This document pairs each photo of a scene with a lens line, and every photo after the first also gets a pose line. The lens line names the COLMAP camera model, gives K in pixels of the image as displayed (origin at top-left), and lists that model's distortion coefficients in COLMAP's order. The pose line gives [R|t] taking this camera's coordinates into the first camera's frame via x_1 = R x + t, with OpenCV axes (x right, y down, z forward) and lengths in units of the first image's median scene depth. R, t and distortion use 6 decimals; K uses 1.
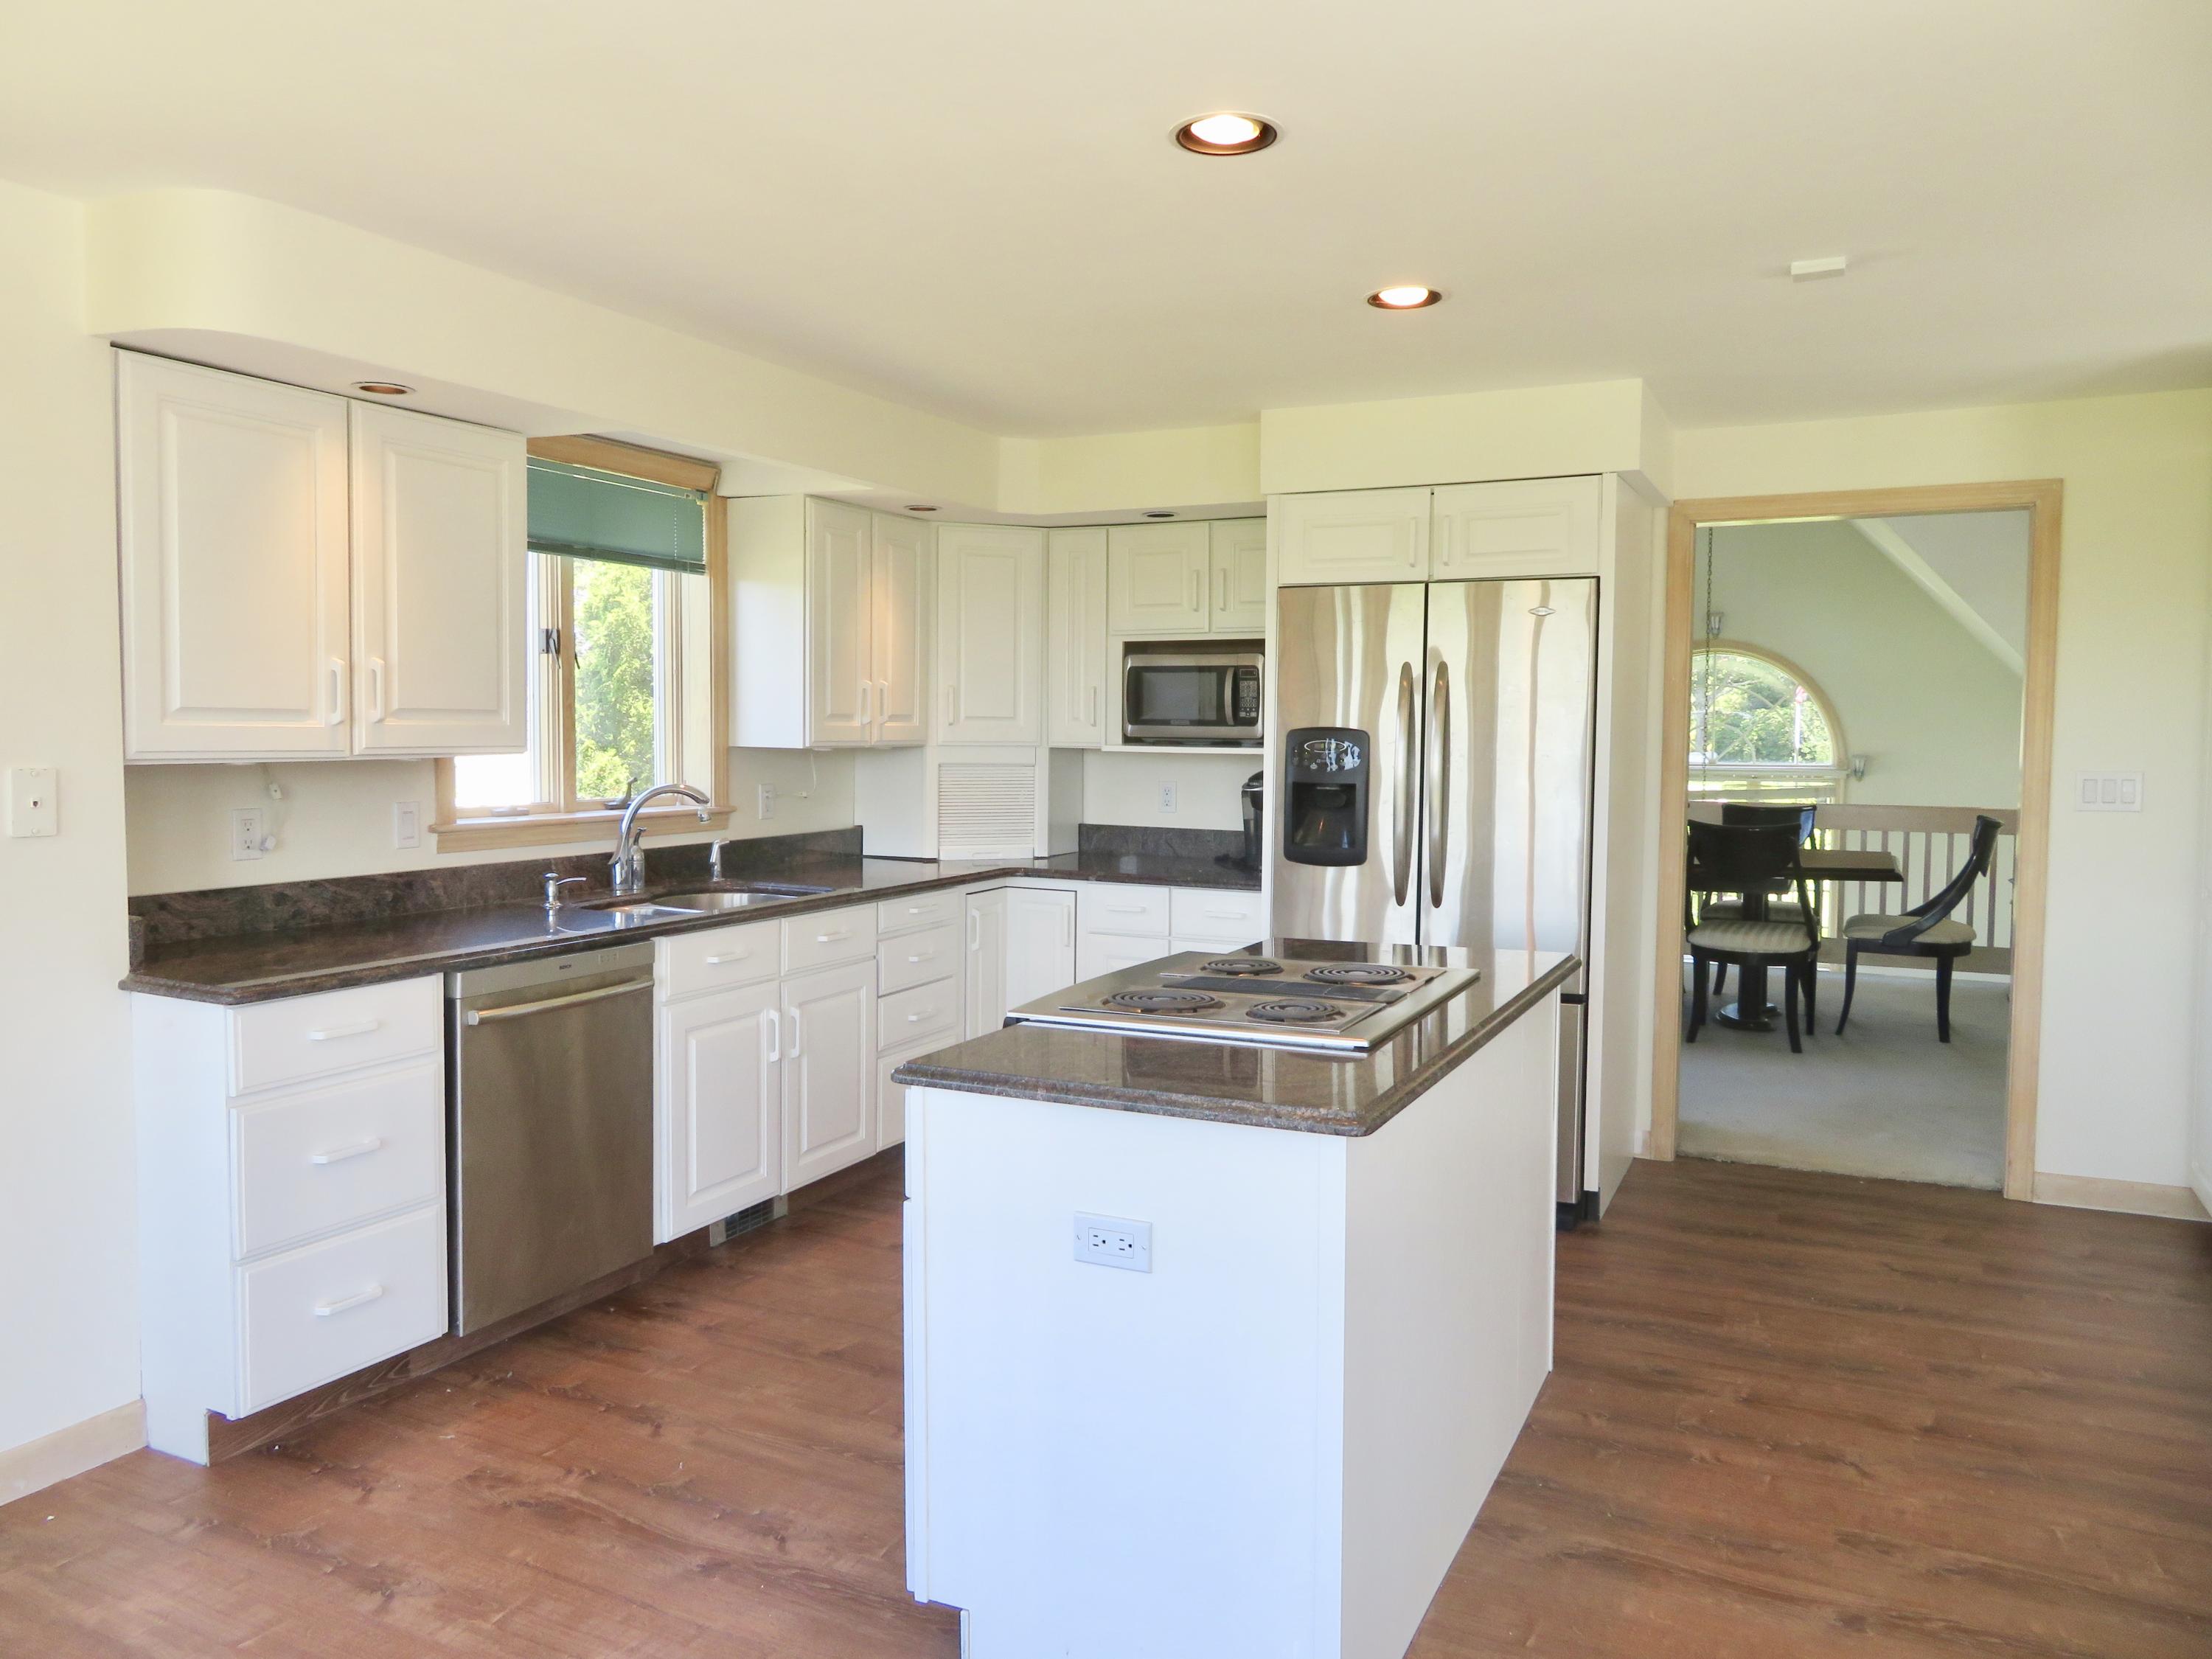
lens RADIAL K [[1572.8, 0, 1114.1], [0, 1572.8, 826.3], [0, 0, 1]] dist [-0.018915, 0.019782]
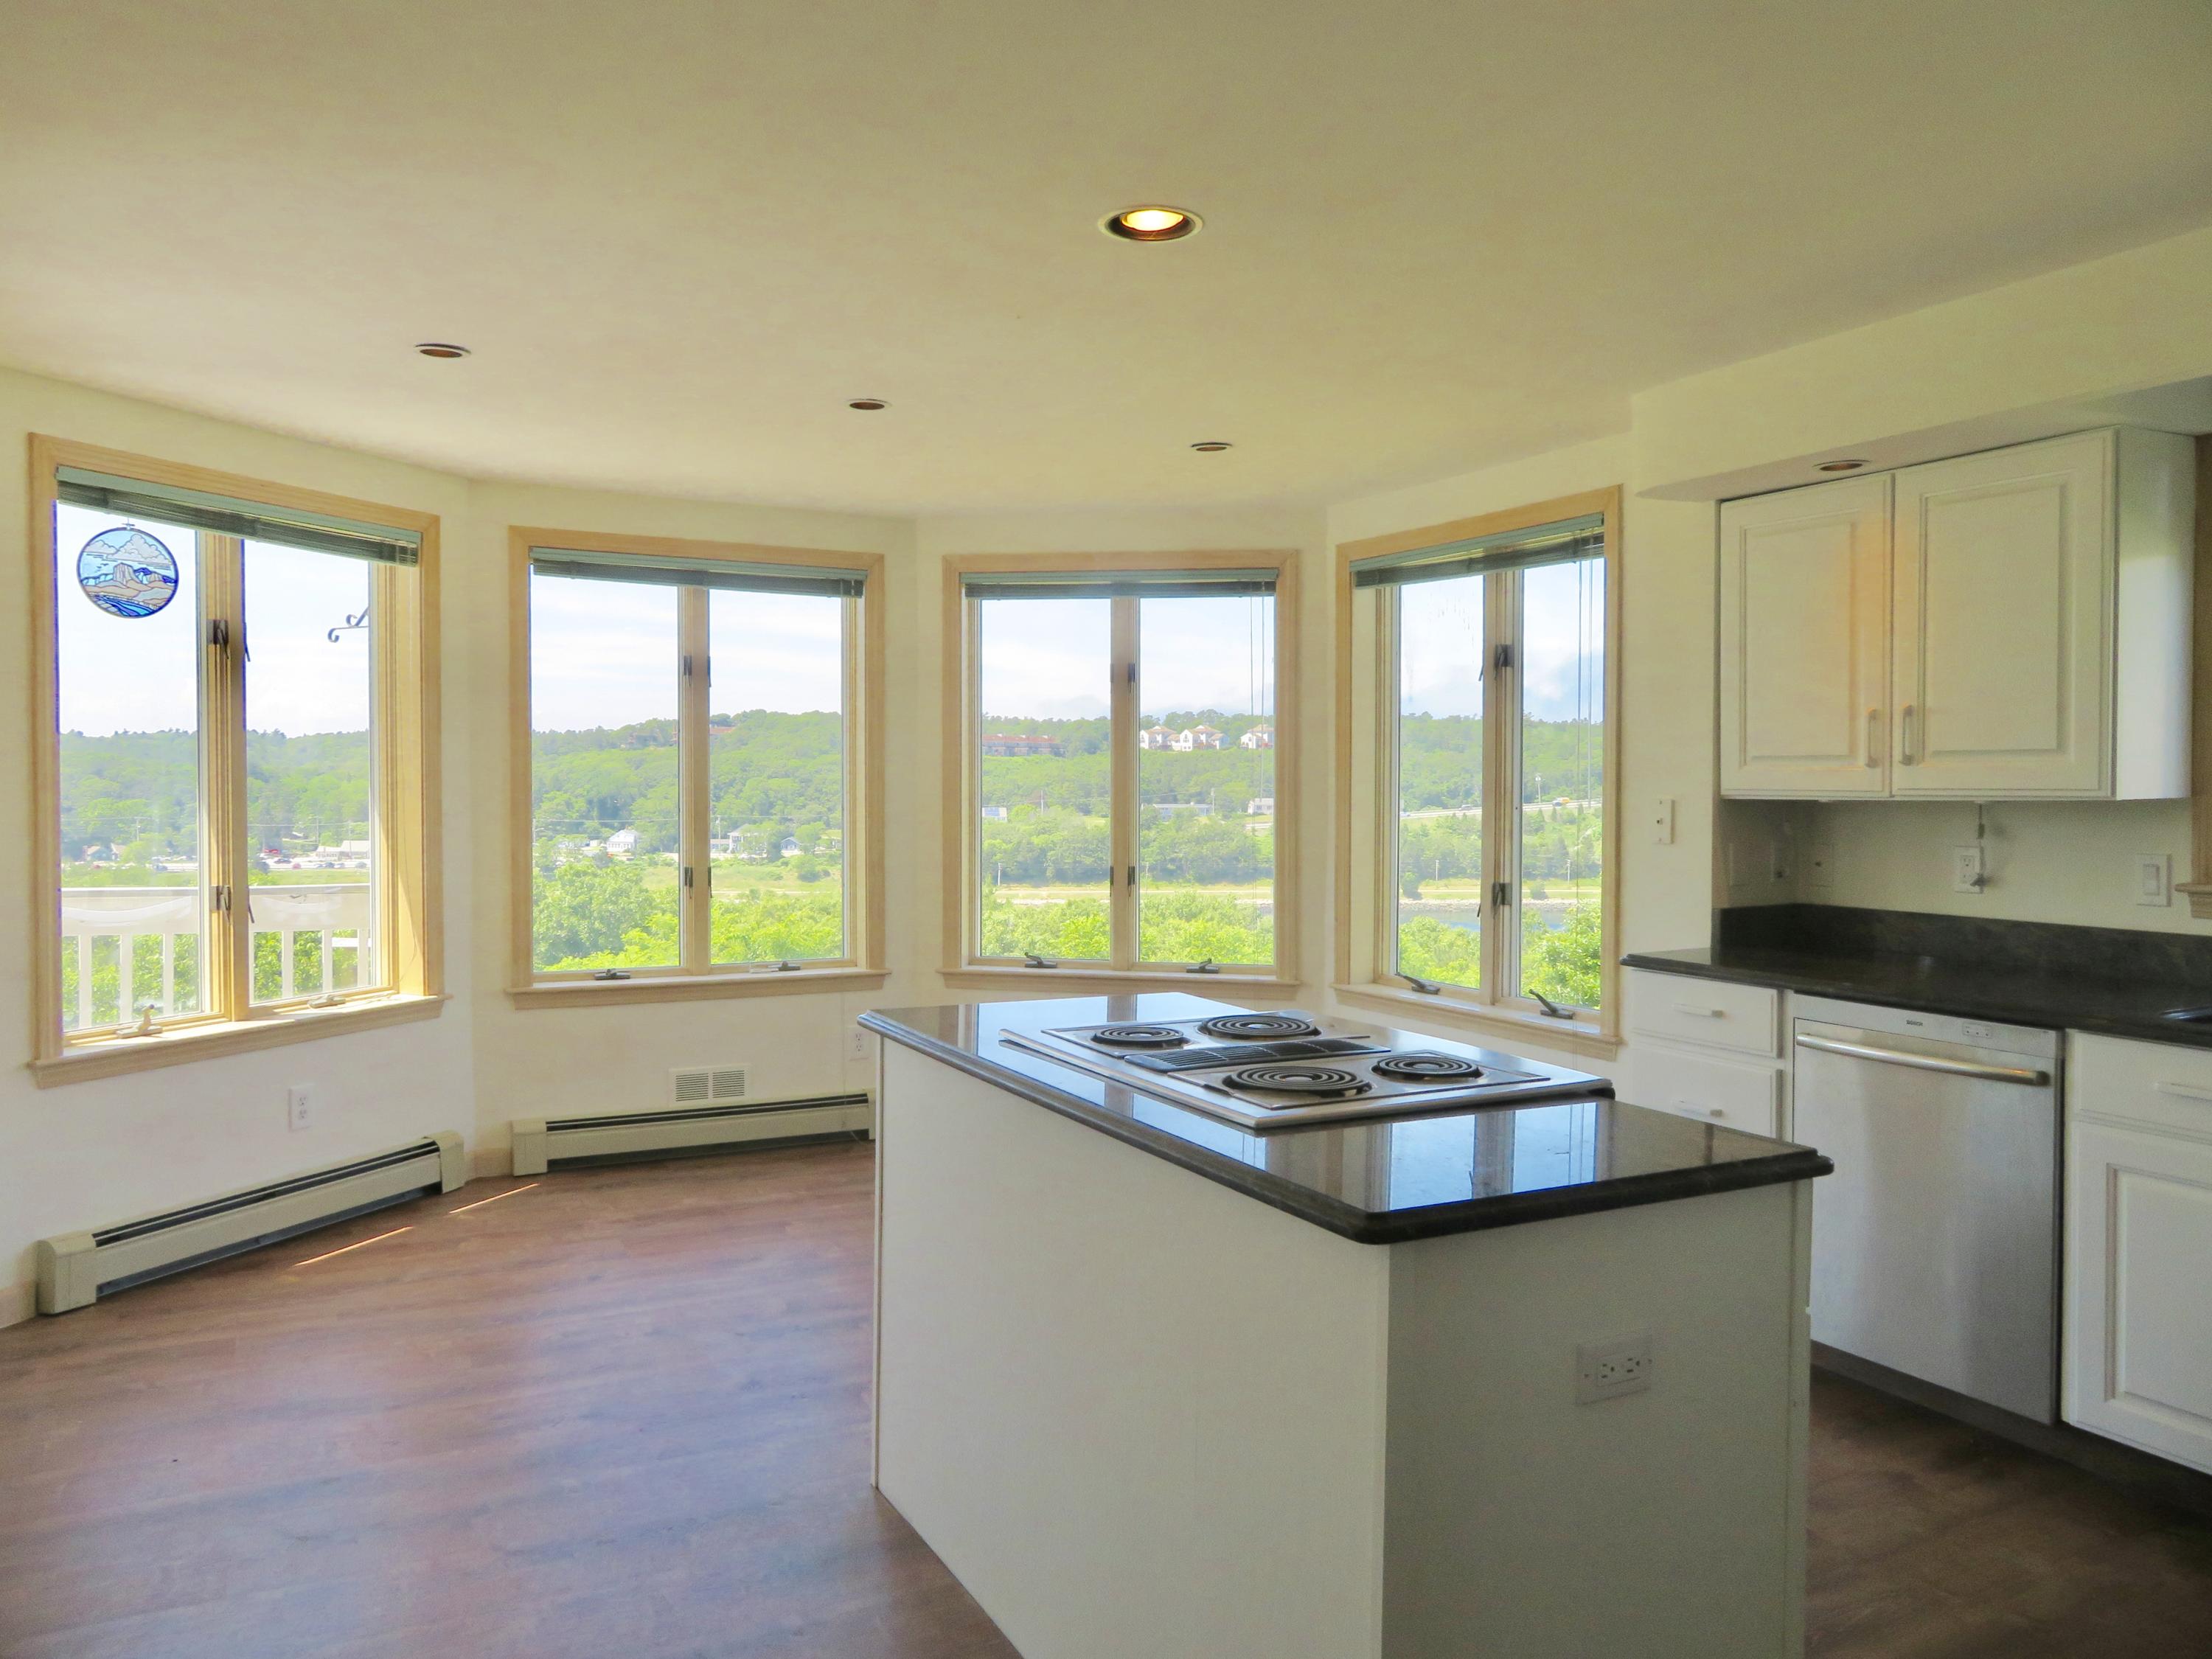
lens RADIAL K [[1569.3, 0, 1106.0], [0, 1569.3, 829.5], [0, 0, 1]] dist [-0.017214, 0.009909]
pose [[-0.590546, 0.022002, -0.806704, 0.656438], [-0.052012, 0.996512, 0.065253, -0.059729], [0.805326, 0.080493, -0.587342, 1.112073]]
